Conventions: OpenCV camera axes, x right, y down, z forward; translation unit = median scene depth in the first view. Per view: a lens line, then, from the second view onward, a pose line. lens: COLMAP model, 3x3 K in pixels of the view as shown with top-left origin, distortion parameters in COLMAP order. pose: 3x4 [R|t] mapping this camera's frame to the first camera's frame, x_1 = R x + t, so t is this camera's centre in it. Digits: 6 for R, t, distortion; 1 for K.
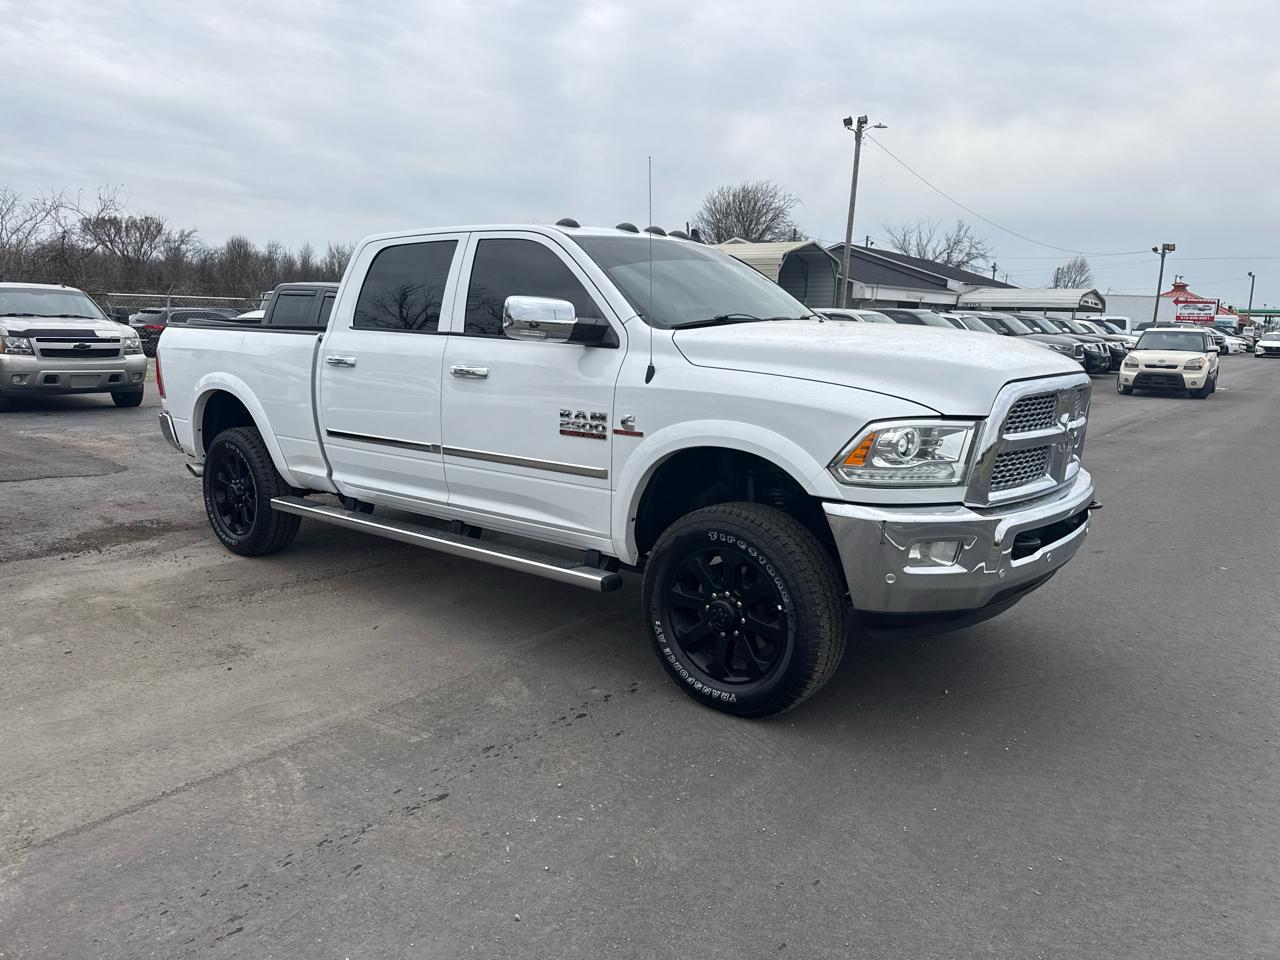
lens RADIAL K [[935.5, 0, 634.9], [0, 935.5, 477.2], [0, 0, 1]] dist [0.080097, -0.118637]
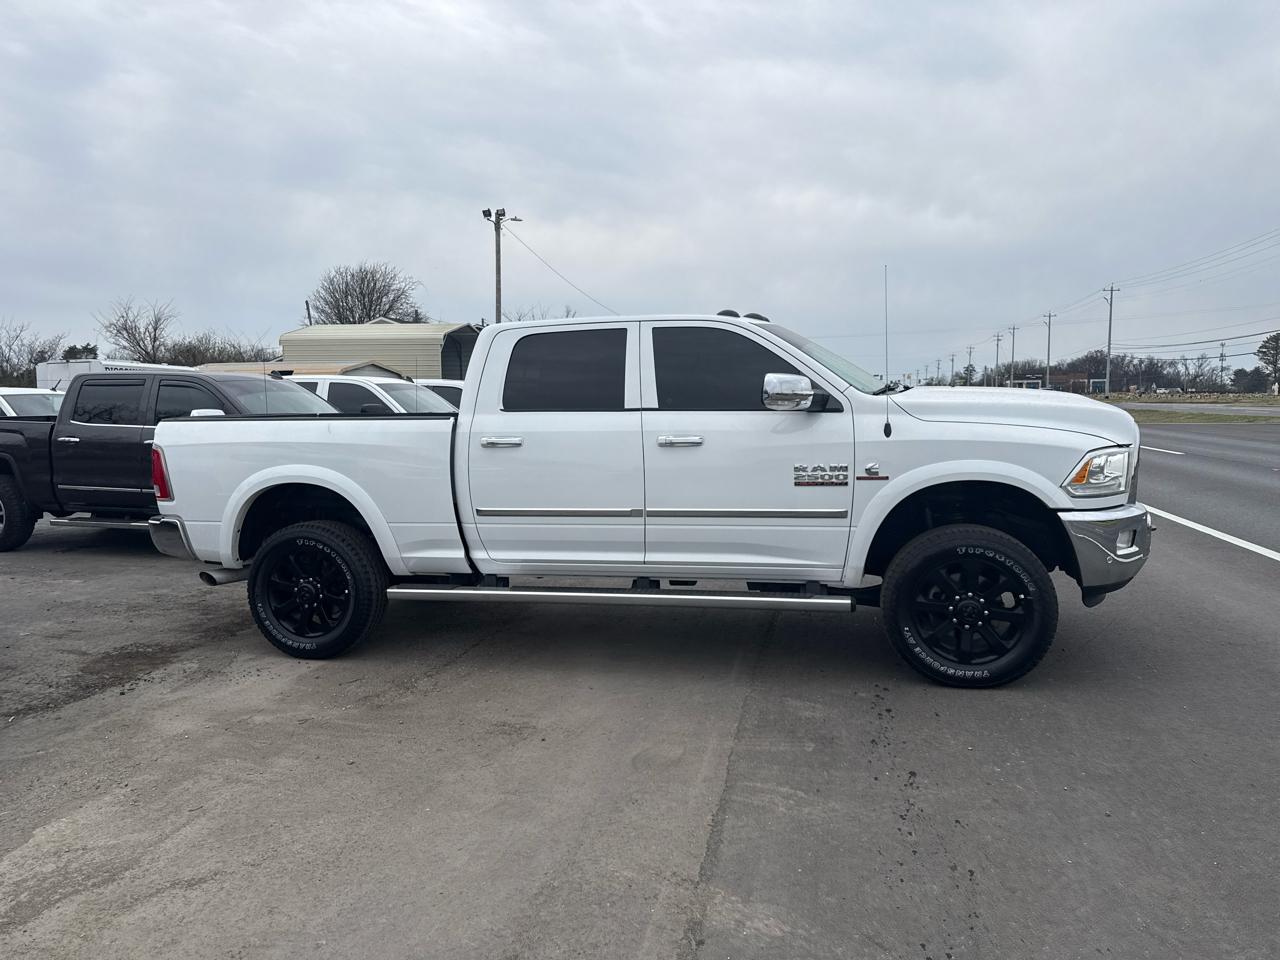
lens RADIAL K [[956.2, 0, 616.2], [0, 956.2, 477.7], [0, 0, 1]] dist [0.188009, -0.409193]
pose [[0.886215, -0.070017, 0.457952, -0.858682], [0.108905, 0.992298, -0.059036, -0.008641], [-0.450291, 0.102192, 0.887014, 0.007706]]
